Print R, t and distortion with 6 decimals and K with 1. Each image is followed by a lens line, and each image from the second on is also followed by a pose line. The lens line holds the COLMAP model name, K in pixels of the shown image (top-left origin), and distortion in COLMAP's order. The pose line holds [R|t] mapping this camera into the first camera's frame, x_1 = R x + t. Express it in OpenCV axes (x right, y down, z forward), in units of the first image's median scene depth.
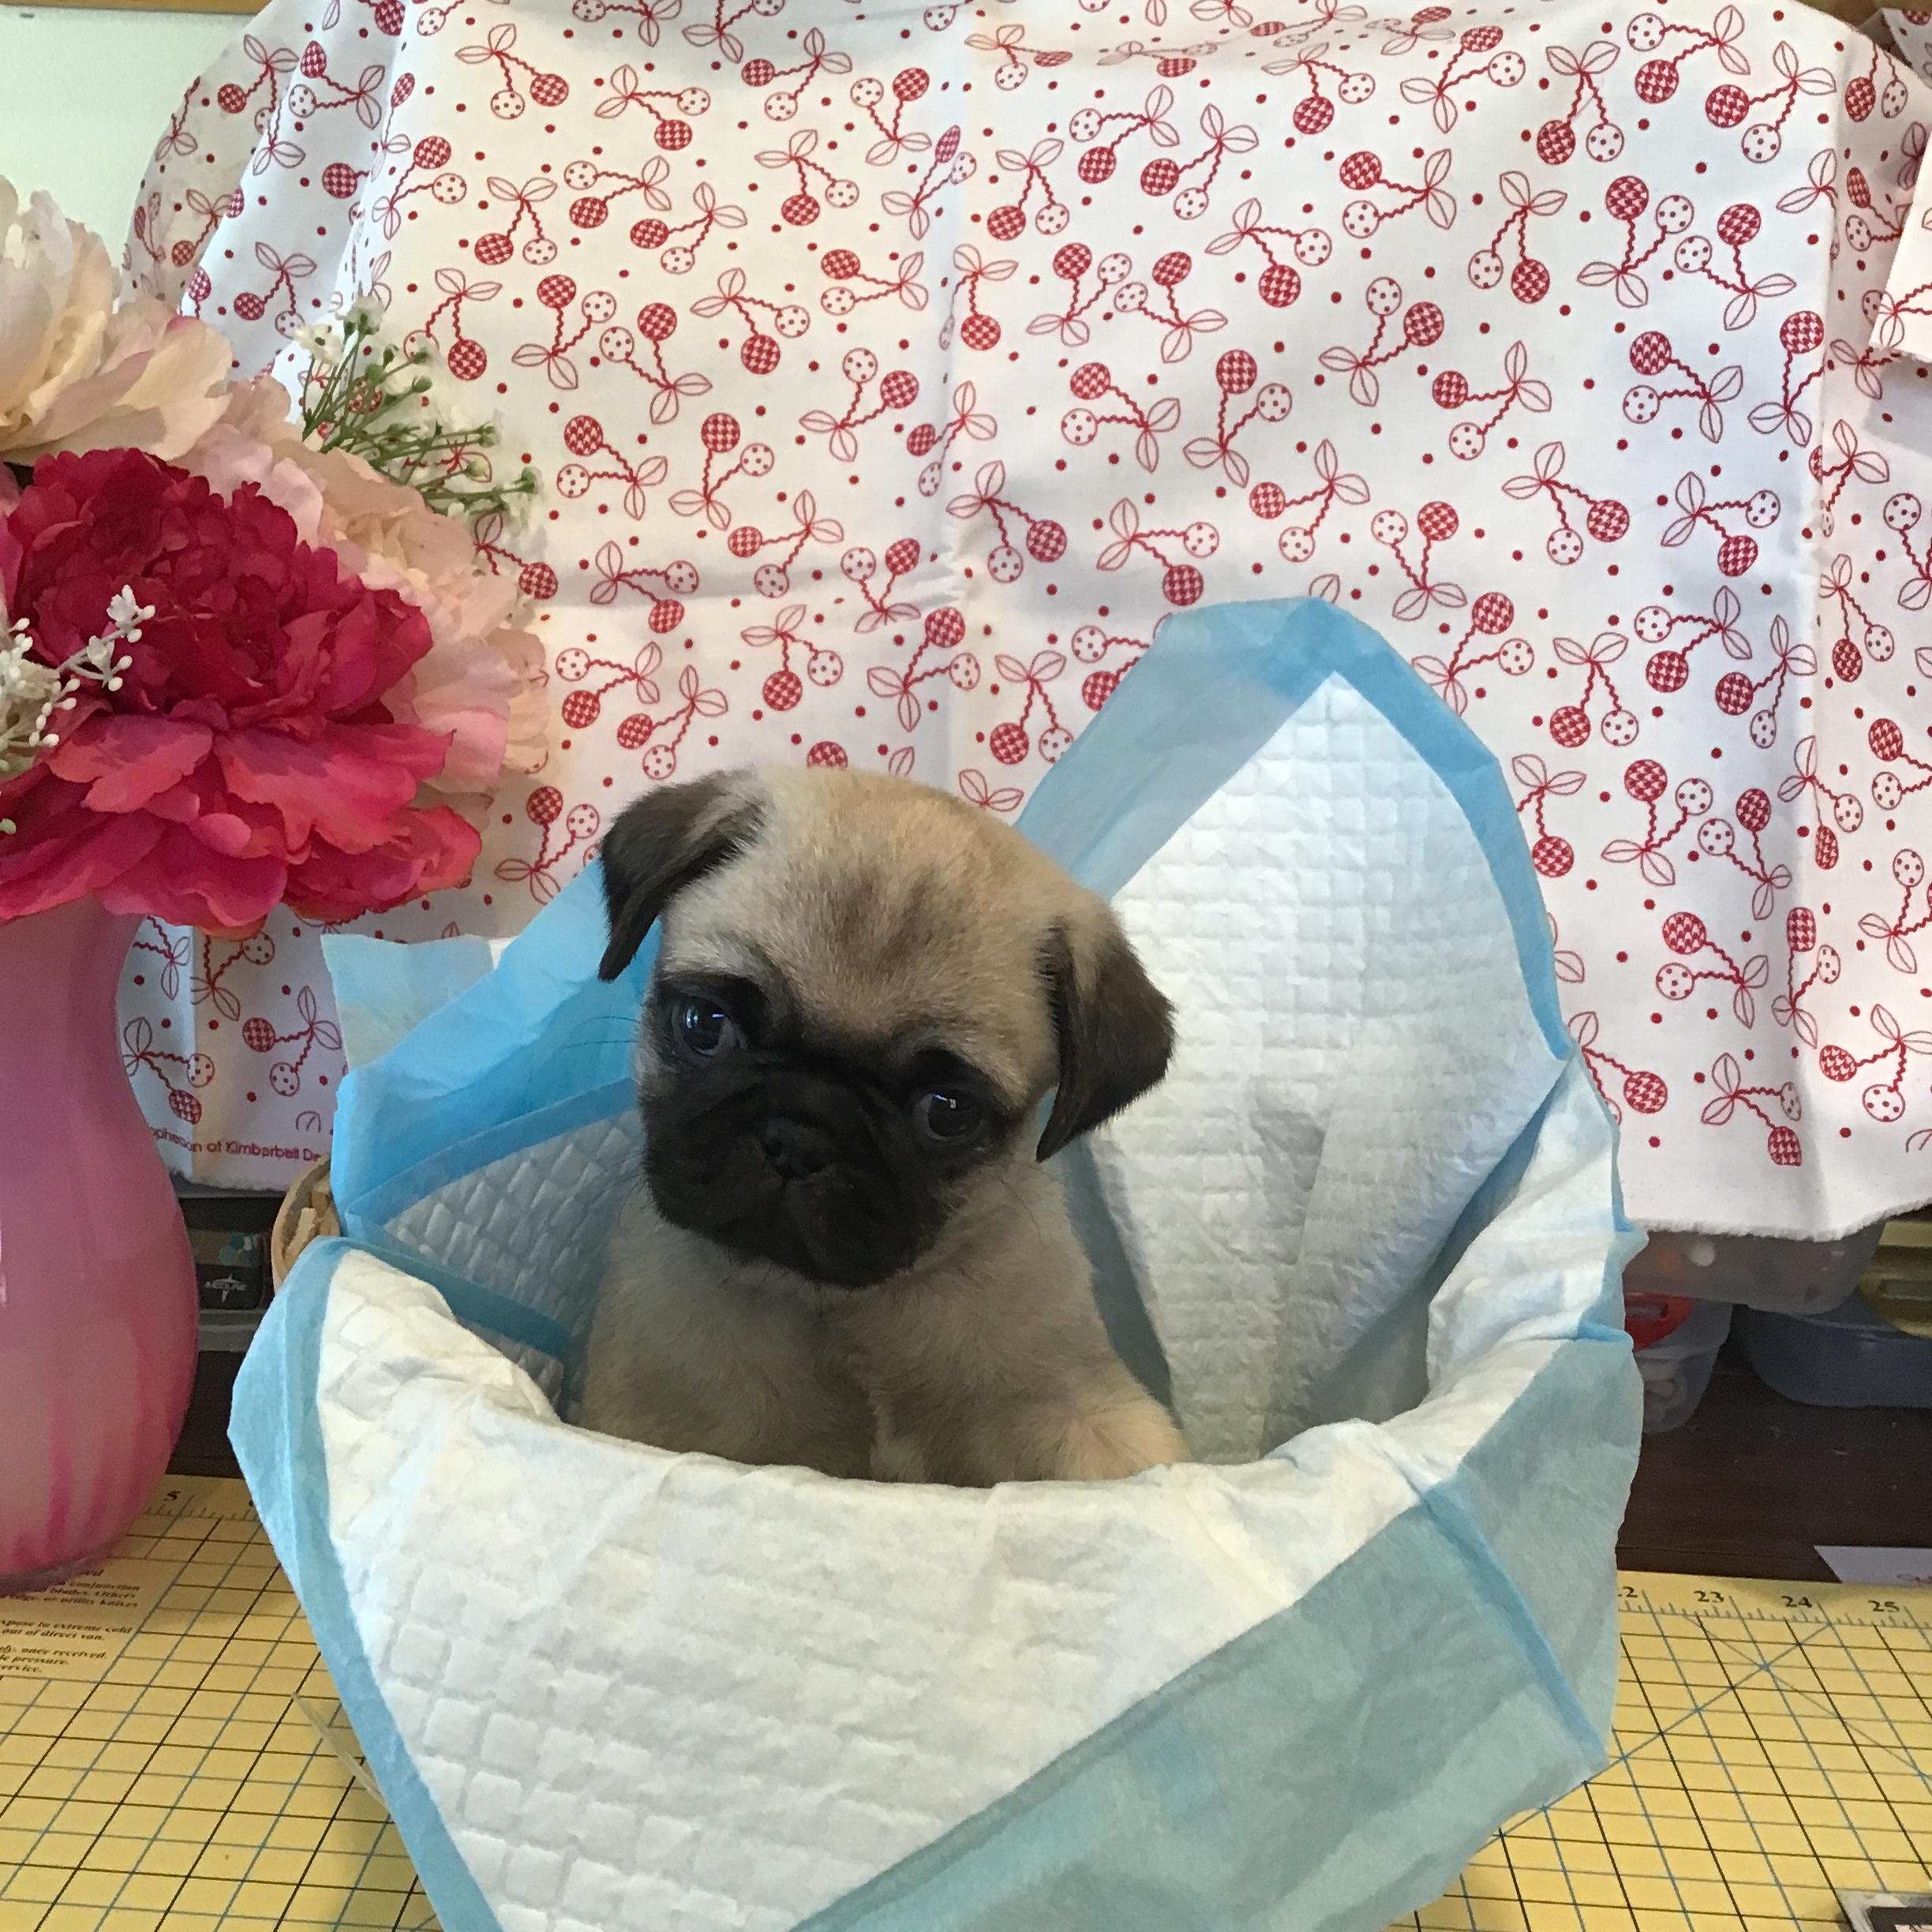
lens RADIAL K [[2348.0, 0, 1010.2], [0, 2348.0, 965.5], [0, 0, 1]] dist [0.118974, -0.251108]
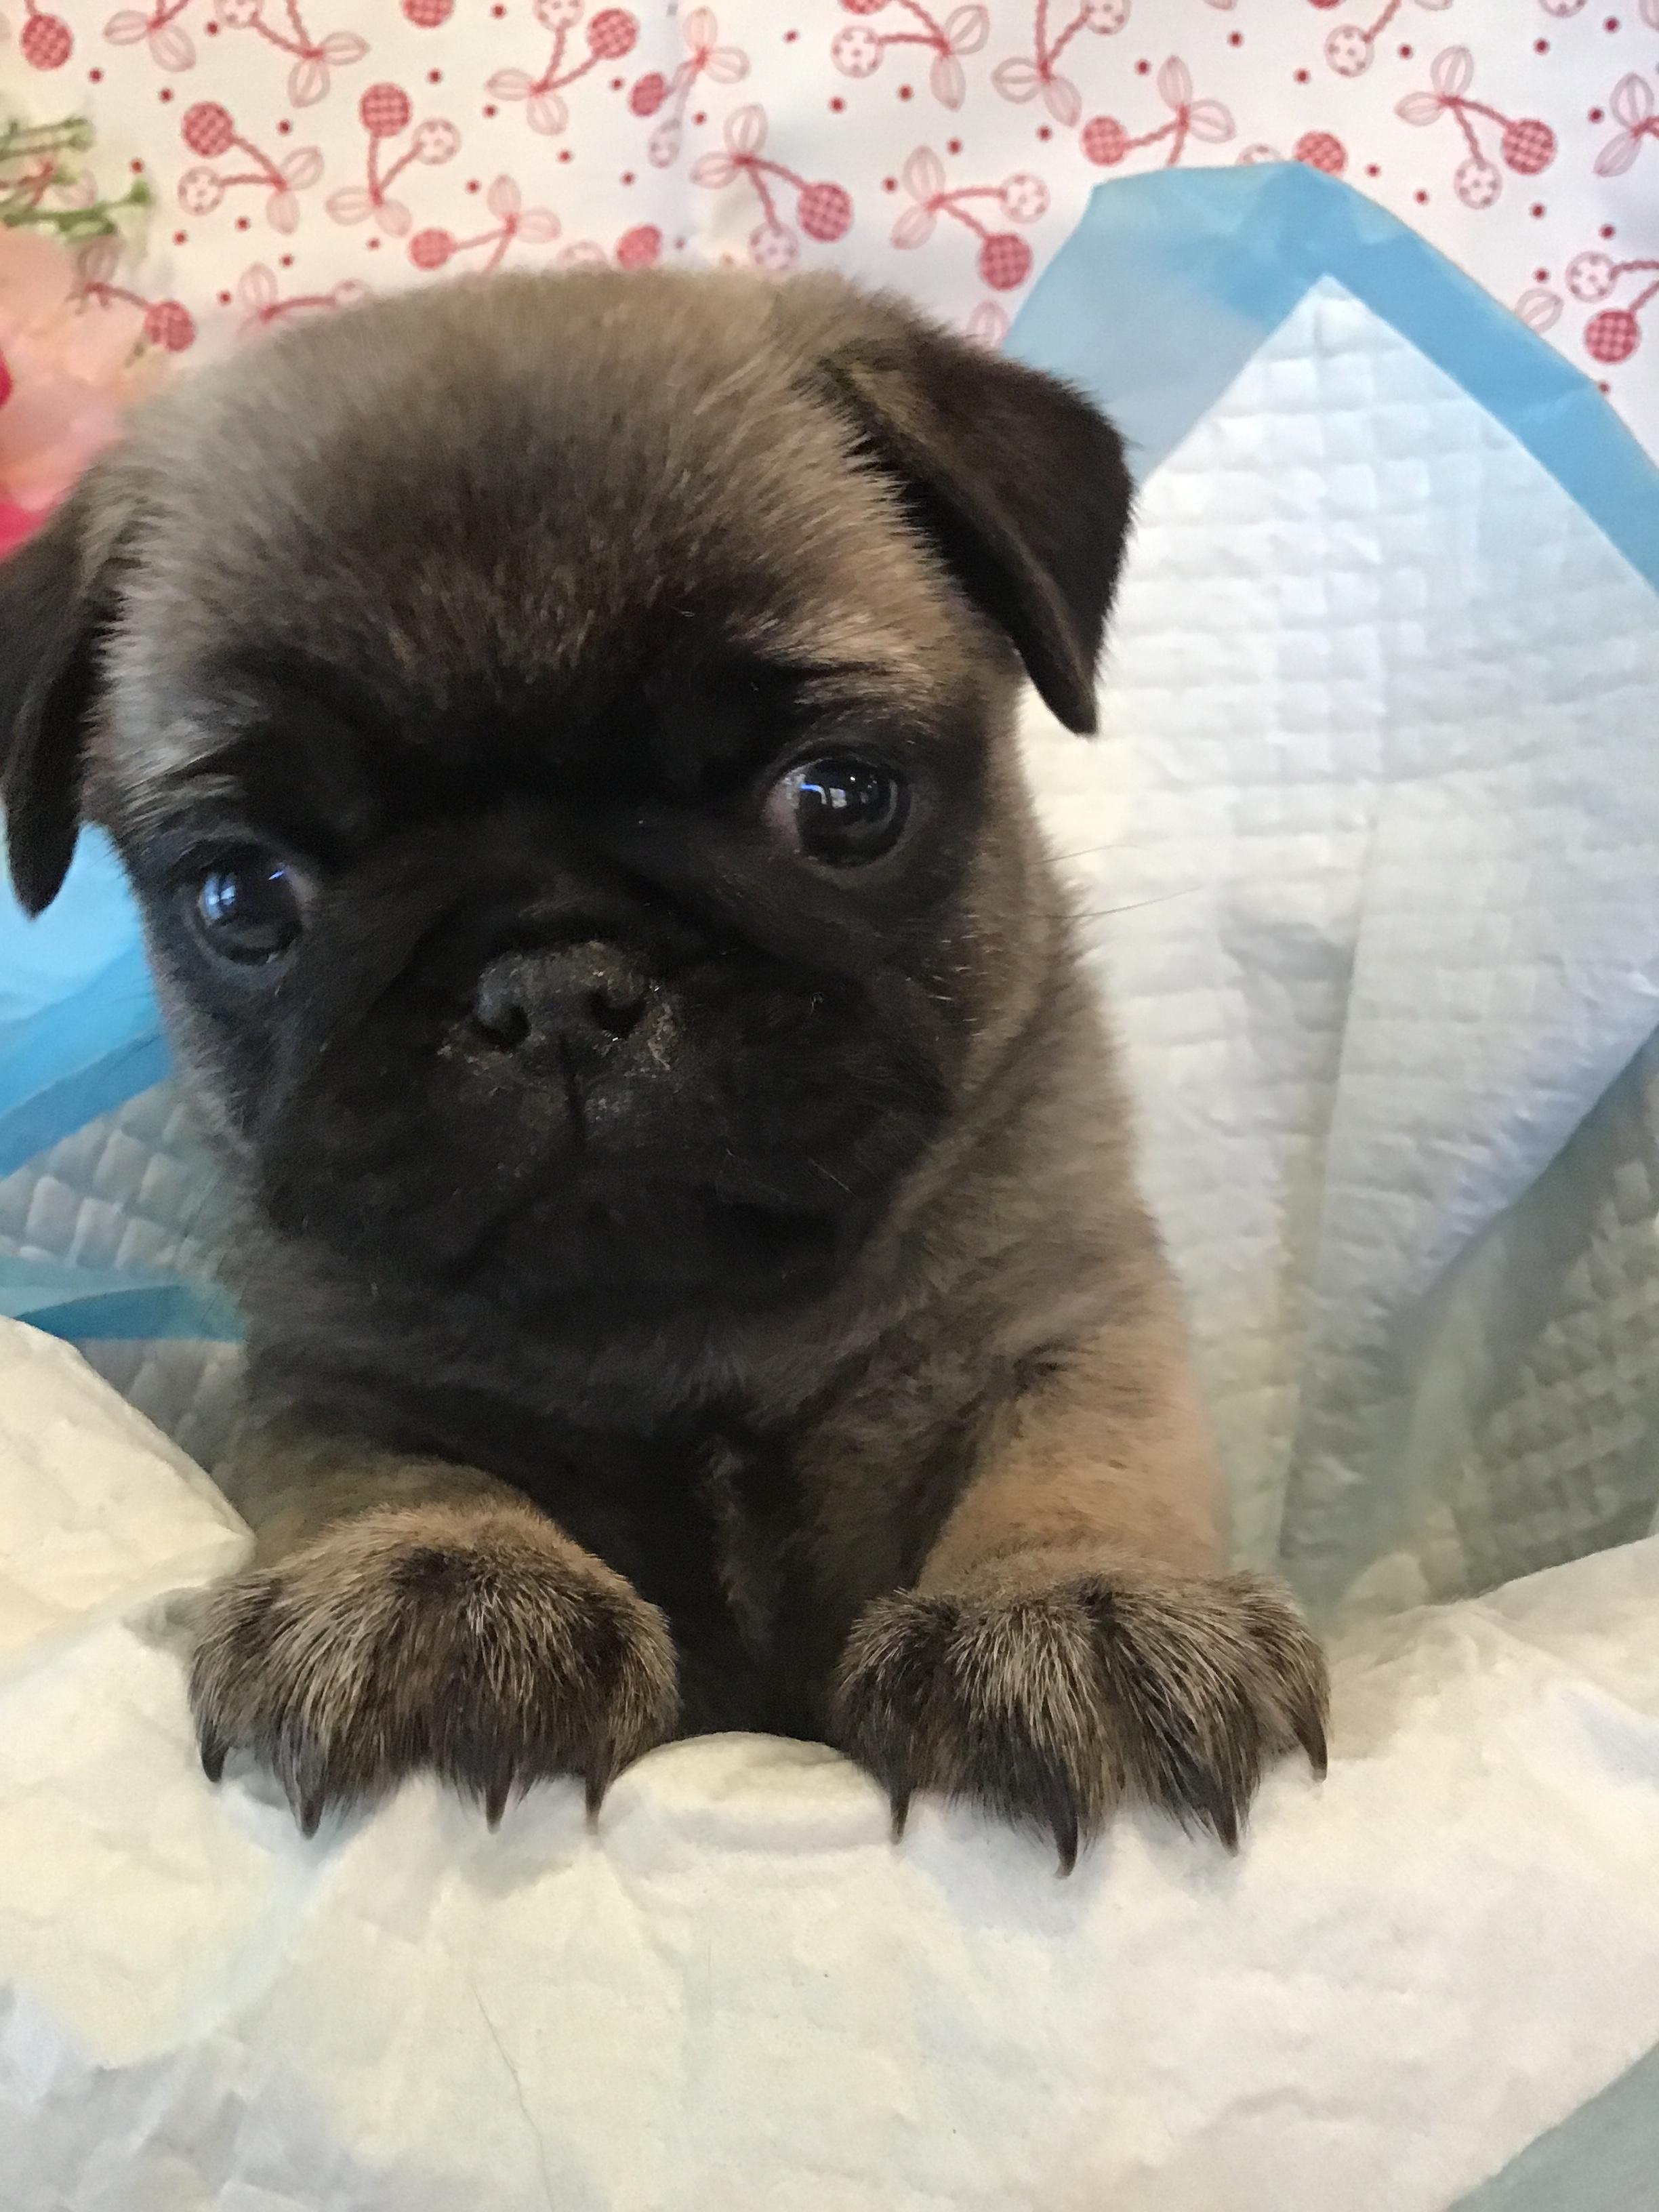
lens RADIAL K [[2056.5, 0, 881.0], [0, 2056.5, 1101.6], [0, 0, 1]] dist [-0.008765, -0.041746]
pose [[0.993371, -0.092288, 0.068531, -0.039202], [0.081843, 0.986462, 0.142105, 0.012632], [-0.080718, -0.135554, 0.987476, 0.298717]]
